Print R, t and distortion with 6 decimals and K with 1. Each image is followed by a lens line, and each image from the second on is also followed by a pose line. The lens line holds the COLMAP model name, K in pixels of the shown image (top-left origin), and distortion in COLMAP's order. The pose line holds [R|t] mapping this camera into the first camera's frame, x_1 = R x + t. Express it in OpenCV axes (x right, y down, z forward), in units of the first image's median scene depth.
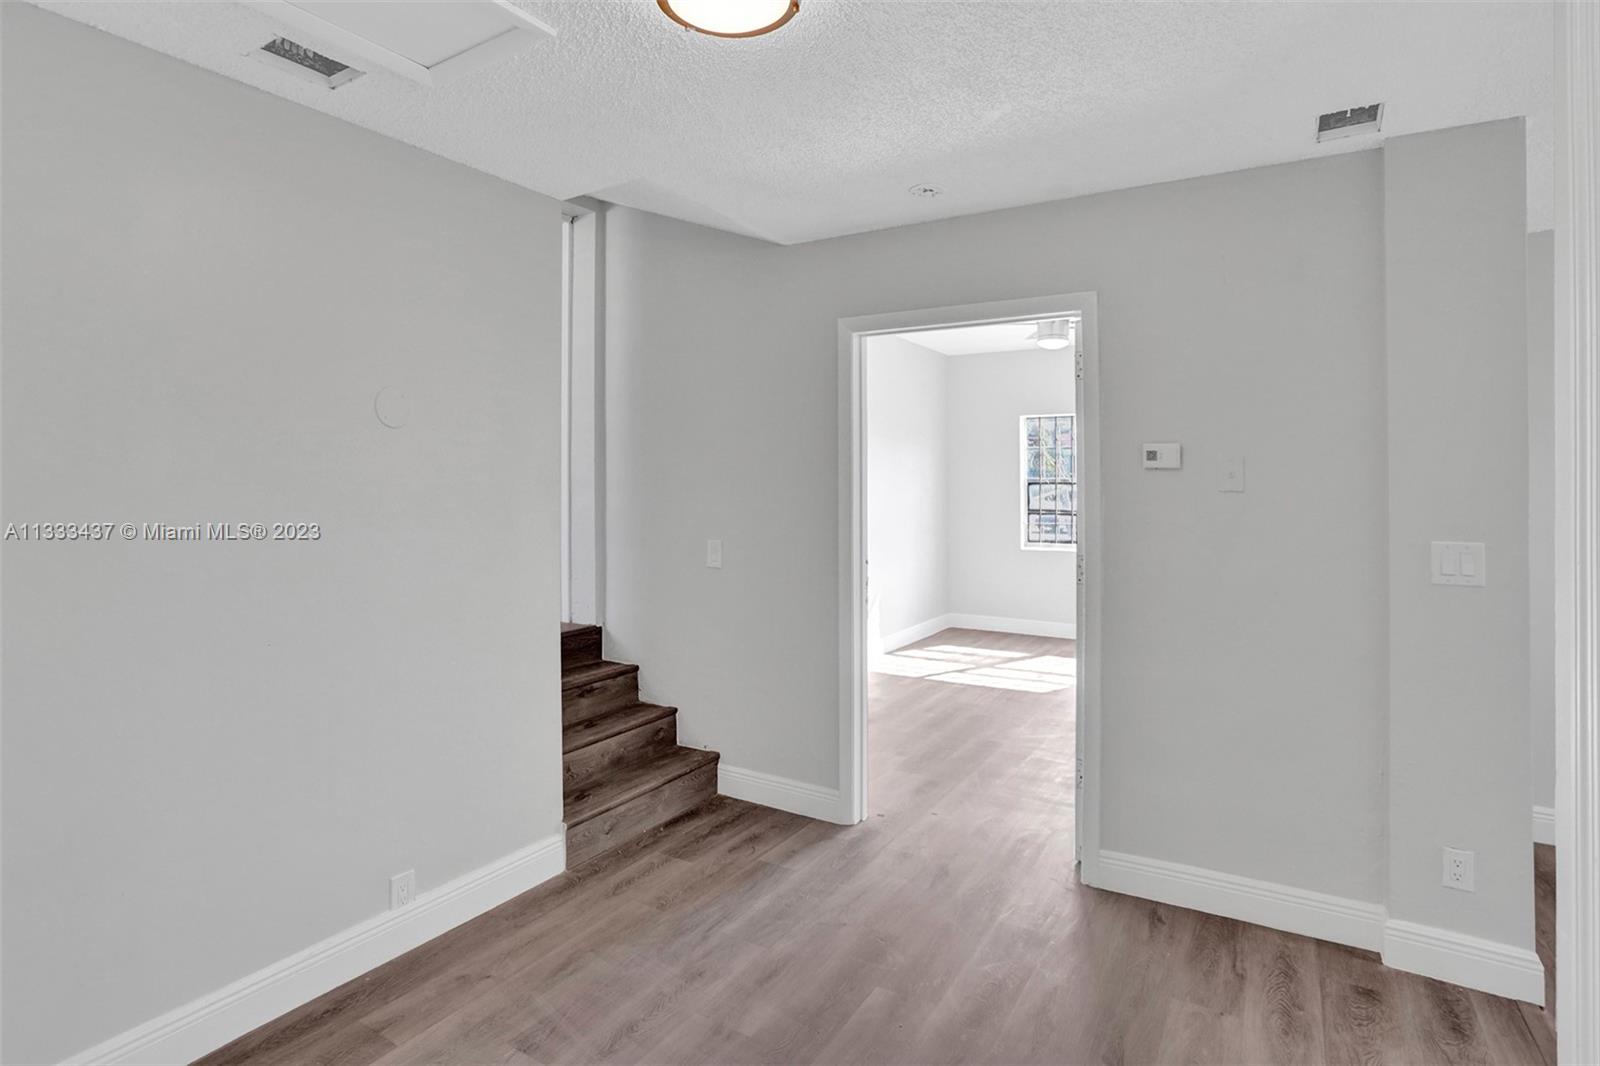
lens RADIAL K [[824.2, 0, 768.4], [0, 824.2, 507.7], [0, 0, 1]] dist [-0.067379, 0.031593]
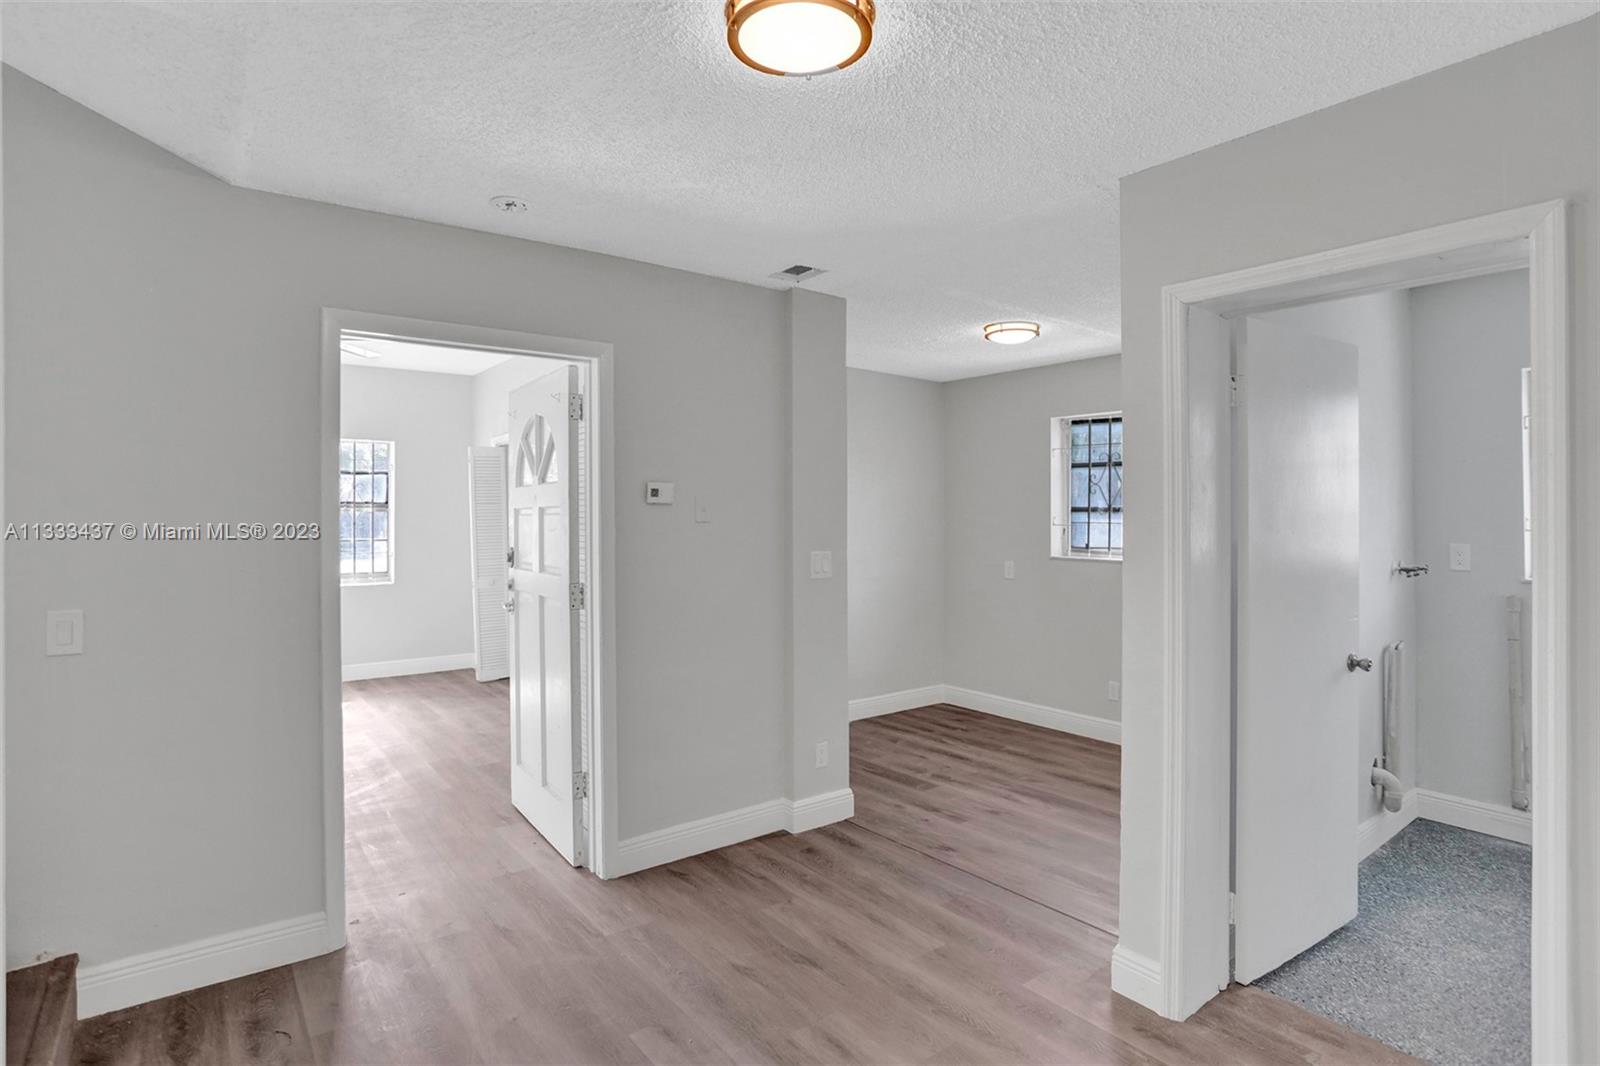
lens RADIAL K [[824.2, 0, 768.4], [0, 824.2, 507.7], [0, 0, 1]] dist [-0.067379, 0.031593]
pose [[0.356015, 0.013723, 0.934380, -0.620372], [0.027582, 0.999302, -0.025186, -0.006635], [-0.934073, 0.034739, 0.355388, 0.417077]]
